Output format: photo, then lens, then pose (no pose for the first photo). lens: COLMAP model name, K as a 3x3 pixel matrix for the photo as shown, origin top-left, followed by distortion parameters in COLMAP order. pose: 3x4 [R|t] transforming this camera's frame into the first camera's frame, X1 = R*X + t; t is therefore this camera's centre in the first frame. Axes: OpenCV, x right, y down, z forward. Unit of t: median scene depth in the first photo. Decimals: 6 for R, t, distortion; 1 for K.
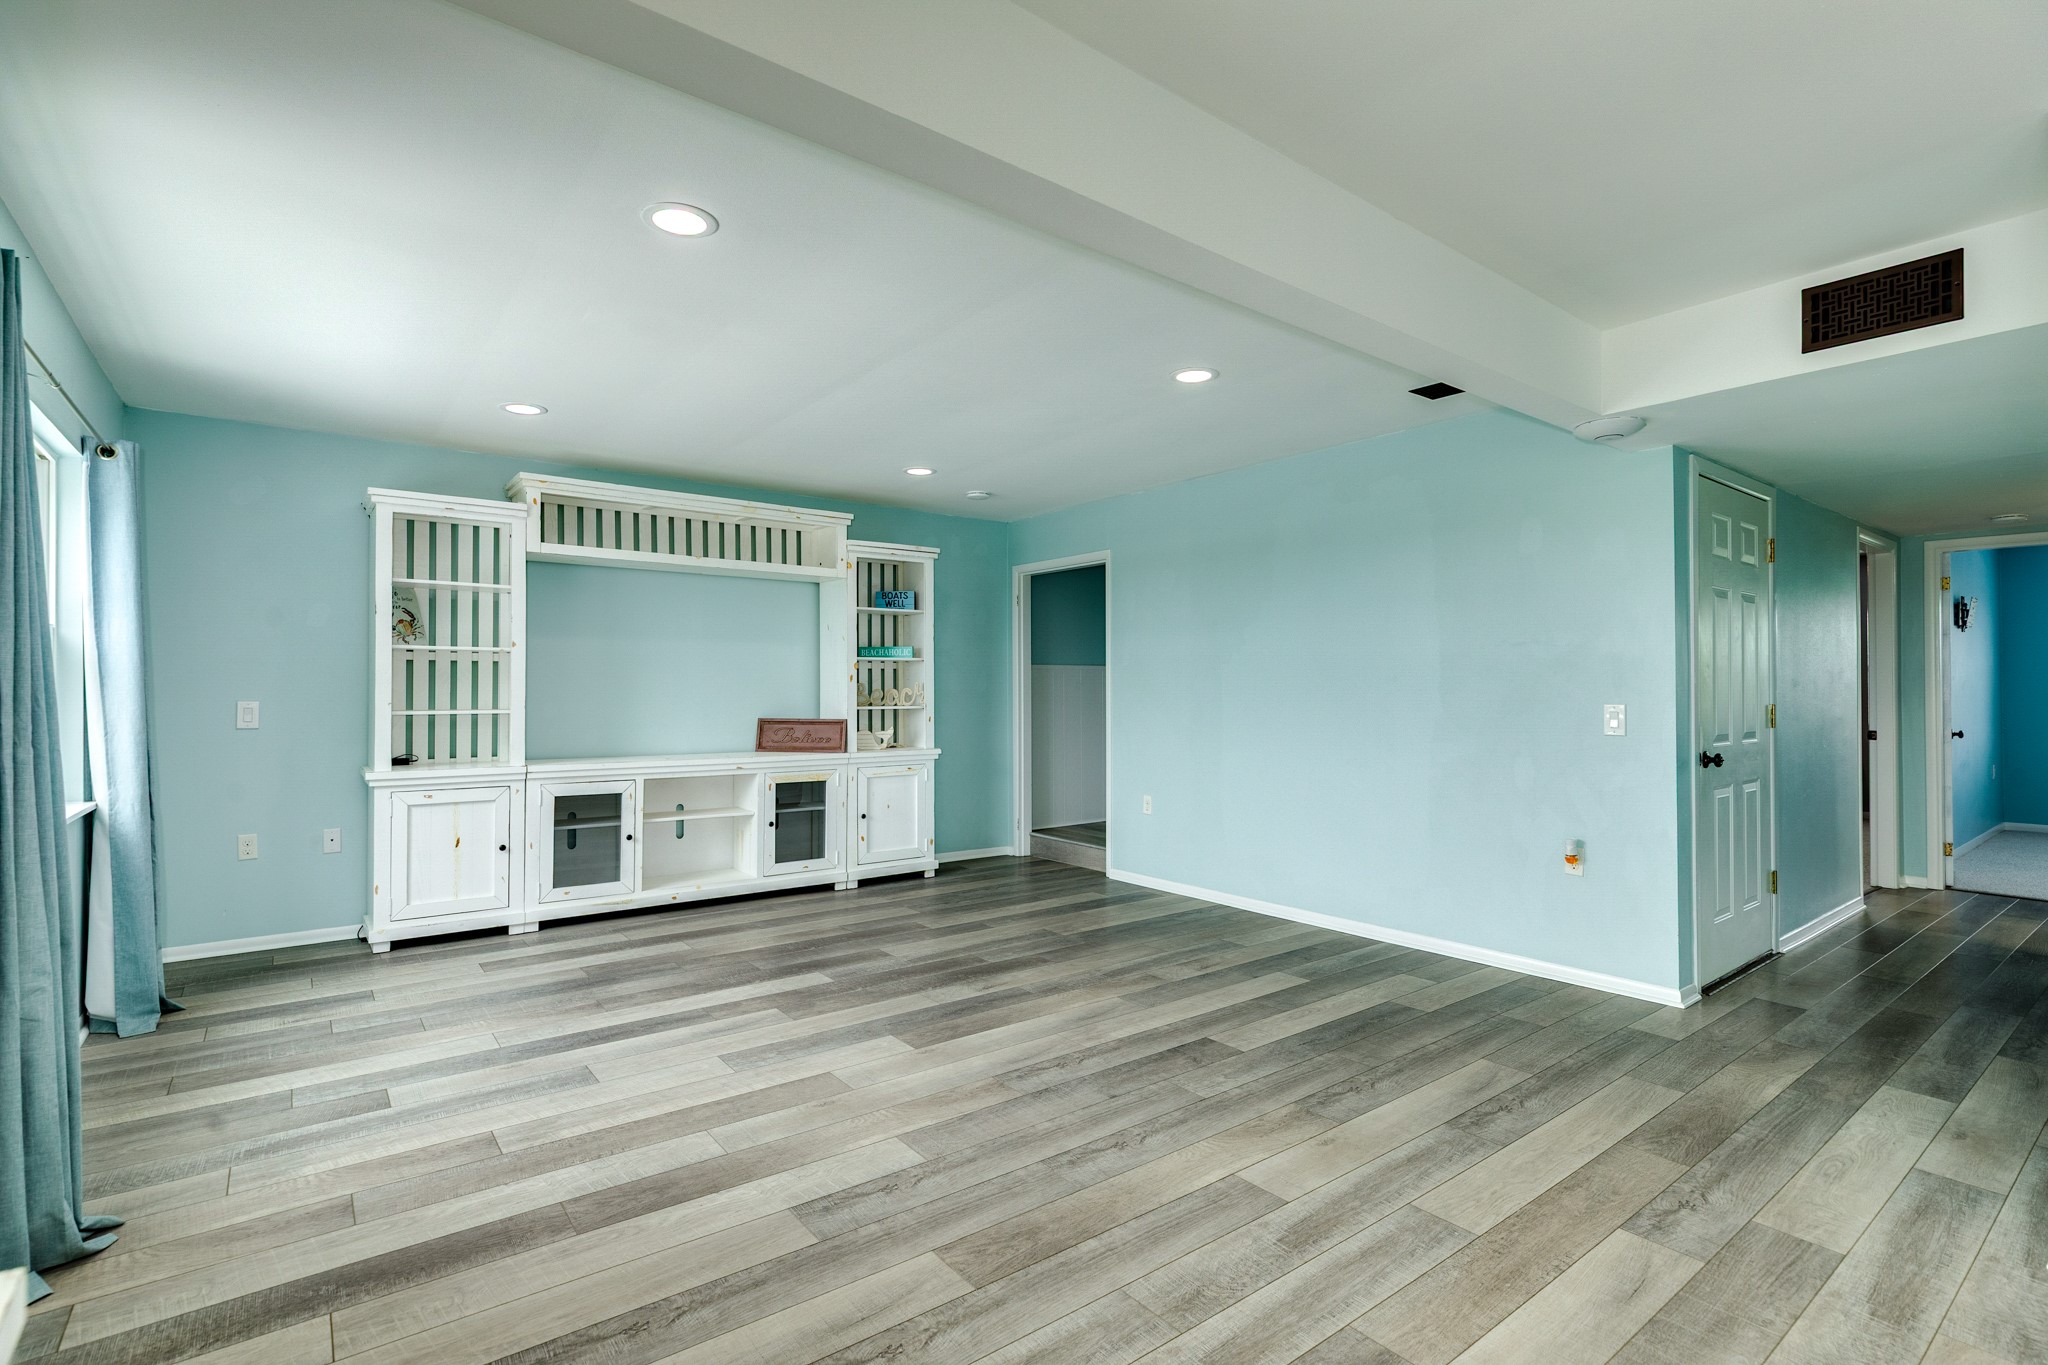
lens RADIAL K [[963.2, 0, 1017.9], [0, 963.2, 682.3], [0, 0, 1]] dist [-0.000245, 0.000765]
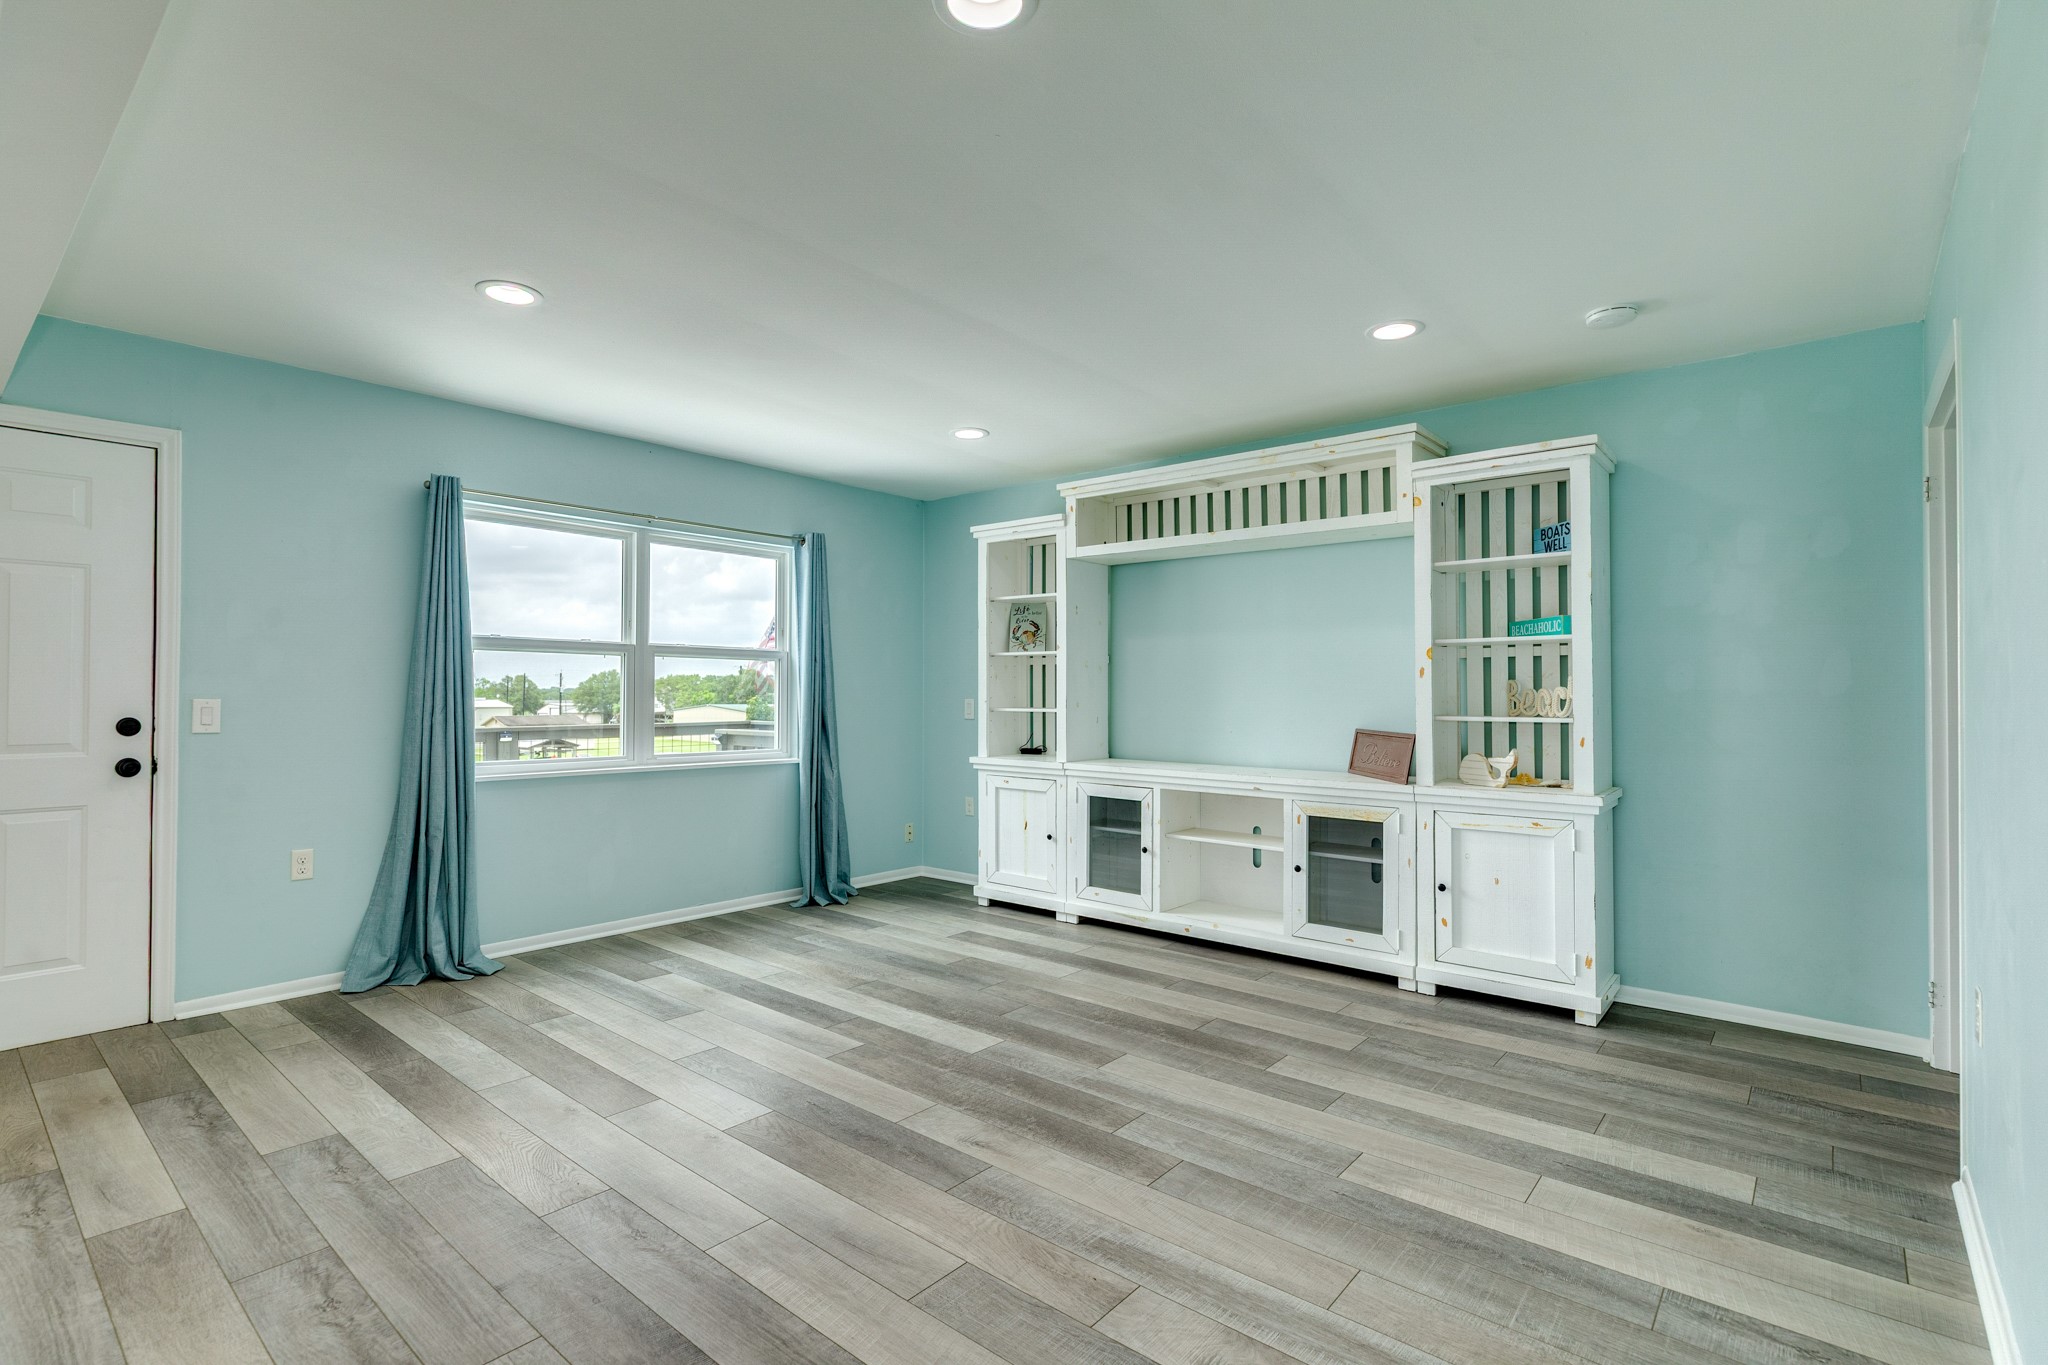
lens RADIAL K [[963.2, 0, 1017.9], [0, 963.2, 682.3], [0, 0, 1]] dist [-0.000245, 0.000765]
pose [[0.211665, -0.009949, -0.977292, 0.641933], [0.005998, 0.999943, -0.008880, 0.010673], [0.977324, -0.003982, 0.211713, 0.928200]]
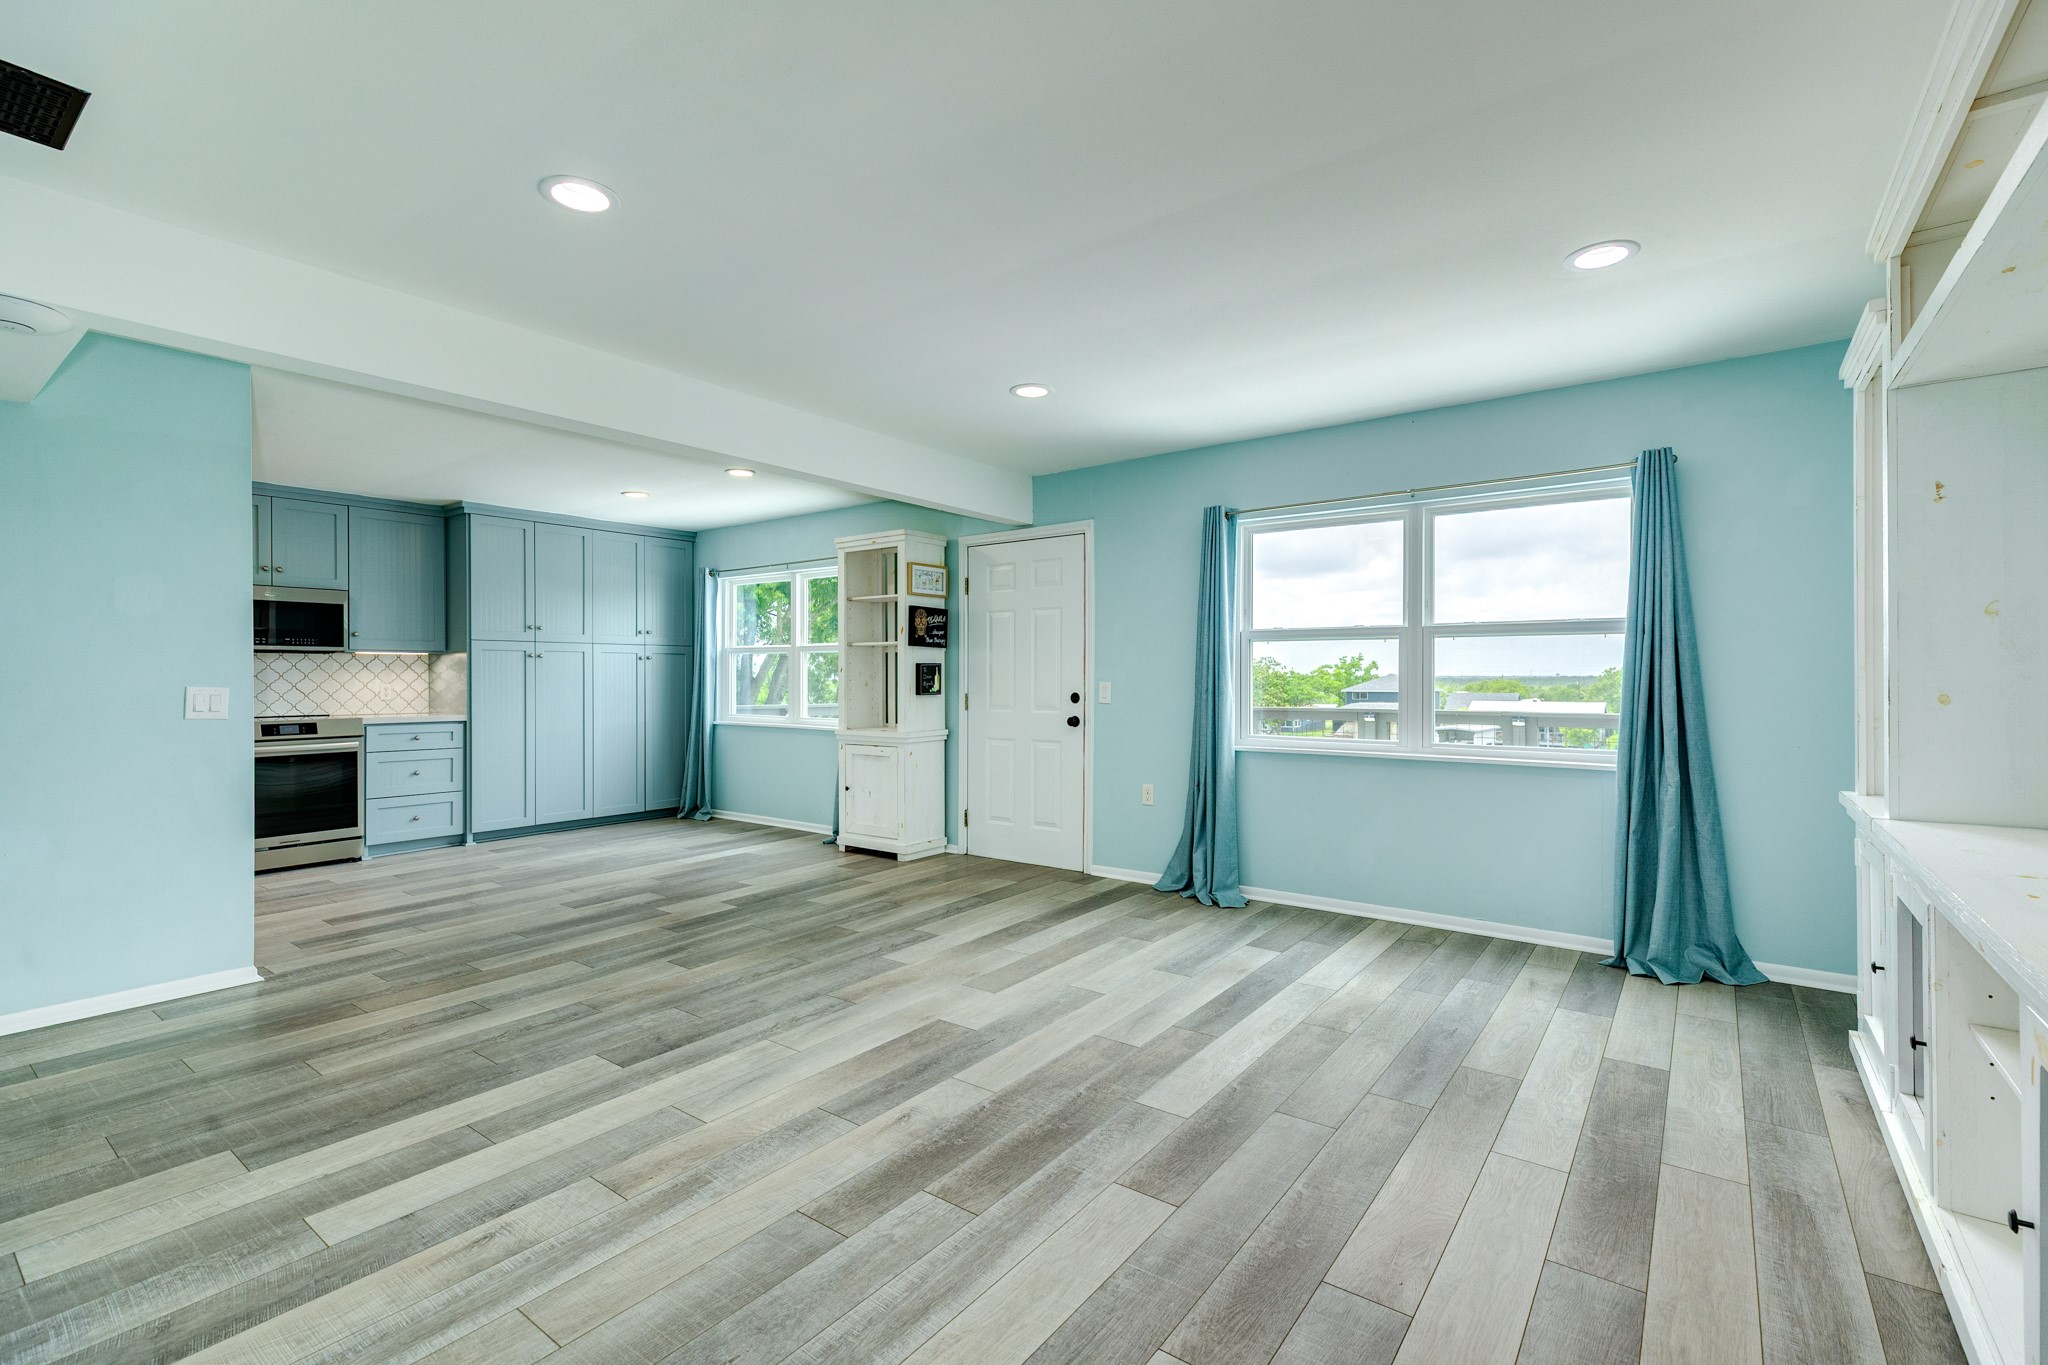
lens RADIAL K [[909.2, 0, 1022.1], [0, 909.2, 677.7], [0, 0, 1]] dist [0.002335, 0.000264]
pose [[-0.962438, 0.002237, -0.271492, 0.062848], [0.005041, 0.999941, -0.009630, 0.019947], [0.271455, -0.010637, -0.962392, 1.705105]]
